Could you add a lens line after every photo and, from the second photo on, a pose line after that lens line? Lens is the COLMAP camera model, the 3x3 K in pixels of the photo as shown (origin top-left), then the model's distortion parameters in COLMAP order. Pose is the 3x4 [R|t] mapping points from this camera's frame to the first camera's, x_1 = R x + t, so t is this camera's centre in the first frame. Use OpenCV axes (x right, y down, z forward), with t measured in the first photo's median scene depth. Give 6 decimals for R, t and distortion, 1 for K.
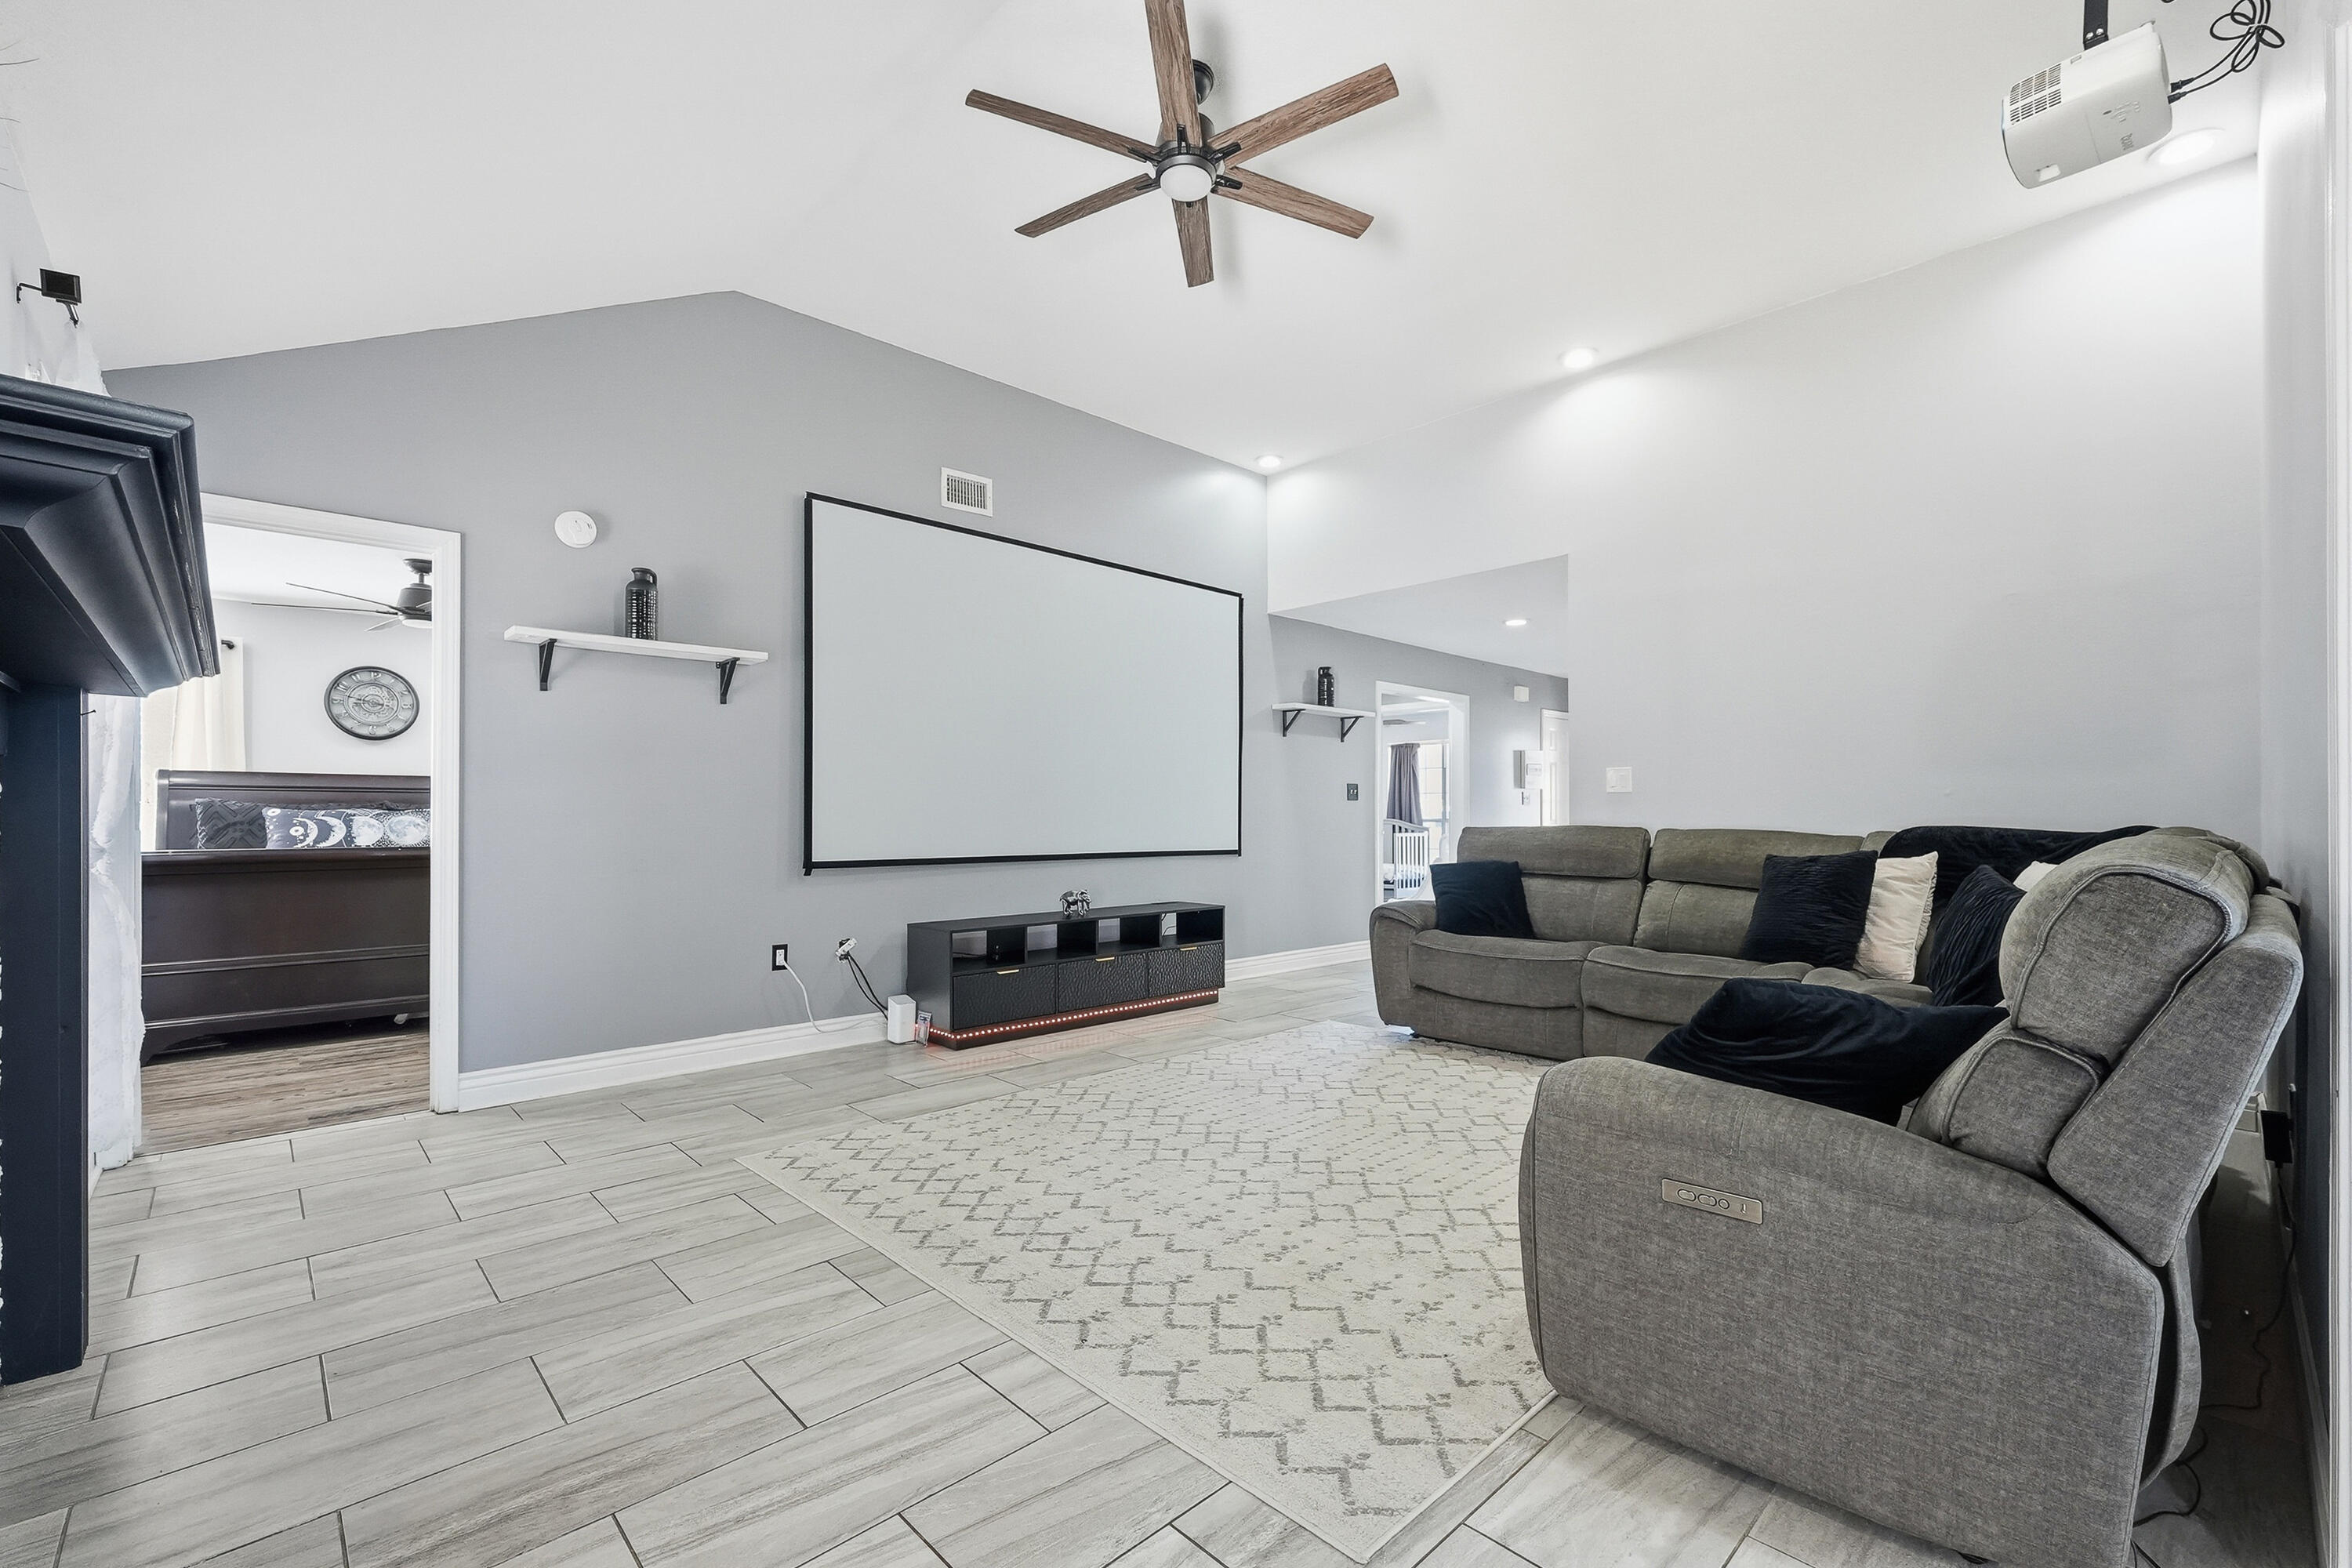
lens RADIAL K [[998.3, 0, 1179.5], [0, 998.3, 802.6], [0, 0, 1]] dist [-0.003127, 0.001386]
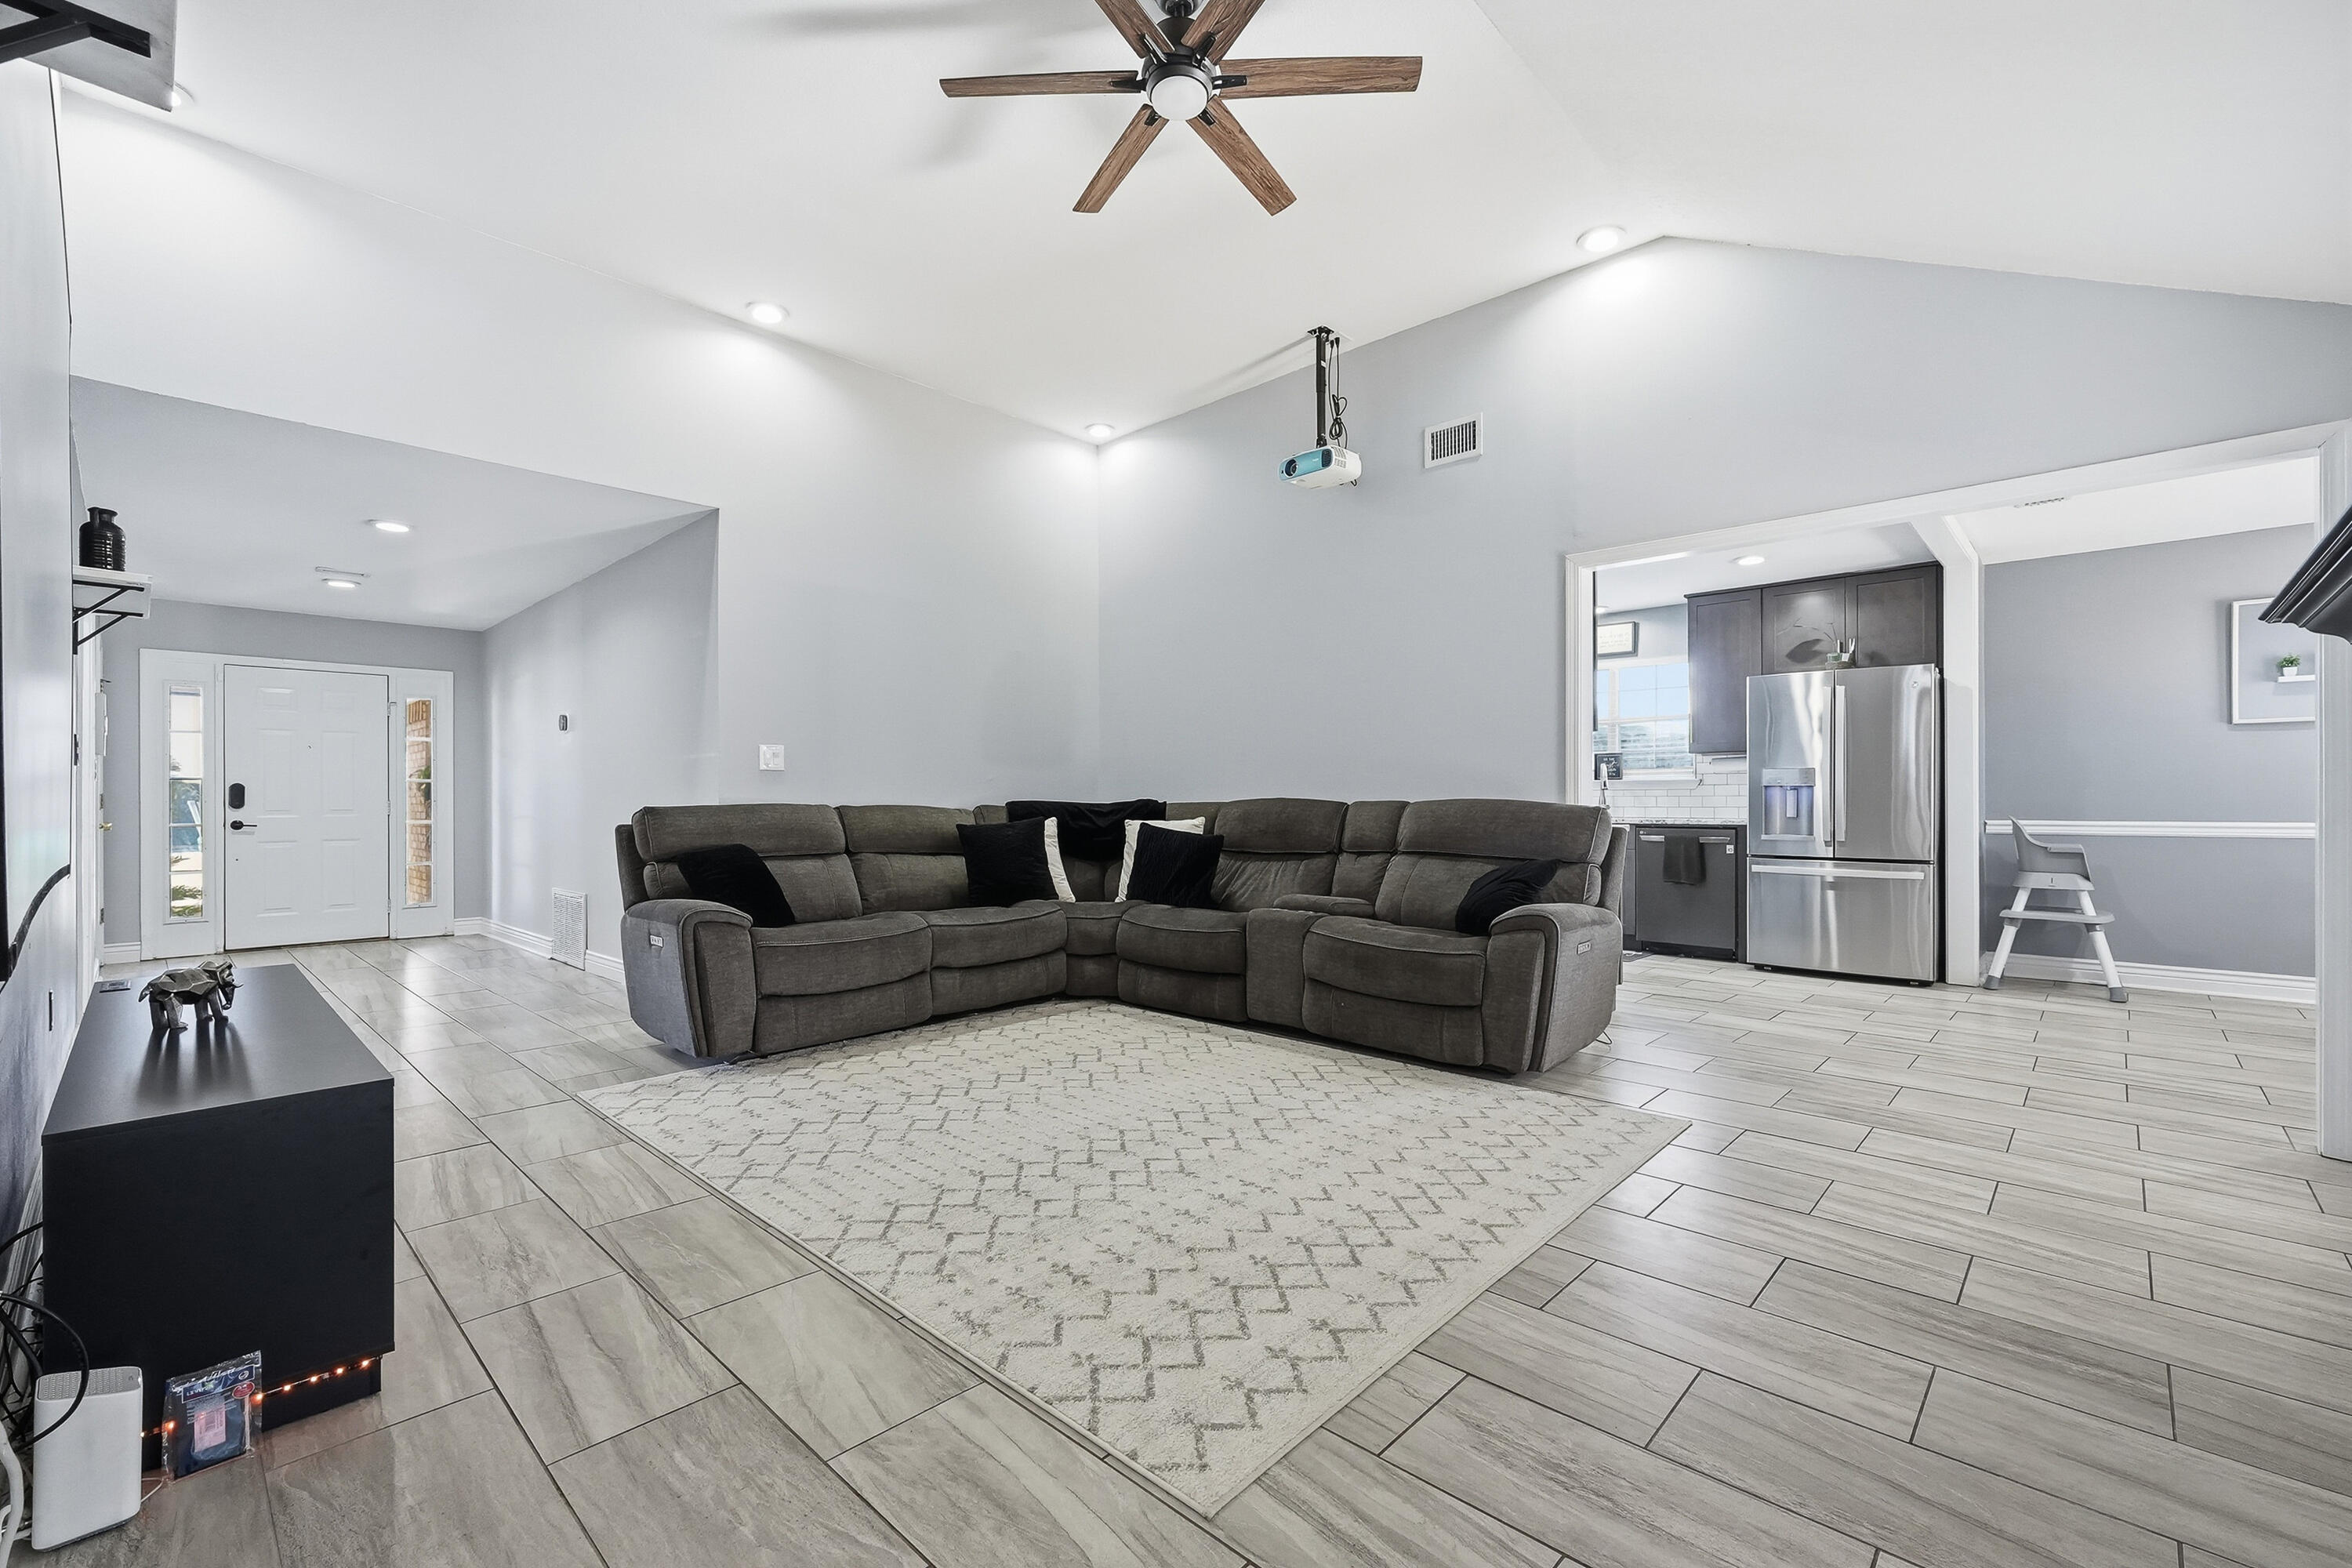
lens RADIAL K [[998.3, 0, 1178.6], [0, 998.3, 794.8], [0, 0, 1]] dist [-0.003127, 0.001386]
pose [[-0.057194, 0.007524, 0.998335, -1.005436], [-0.009931, 0.999918, -0.008105, 0.031697], [-0.998314, -0.010378, -0.057115, 1.158266]]
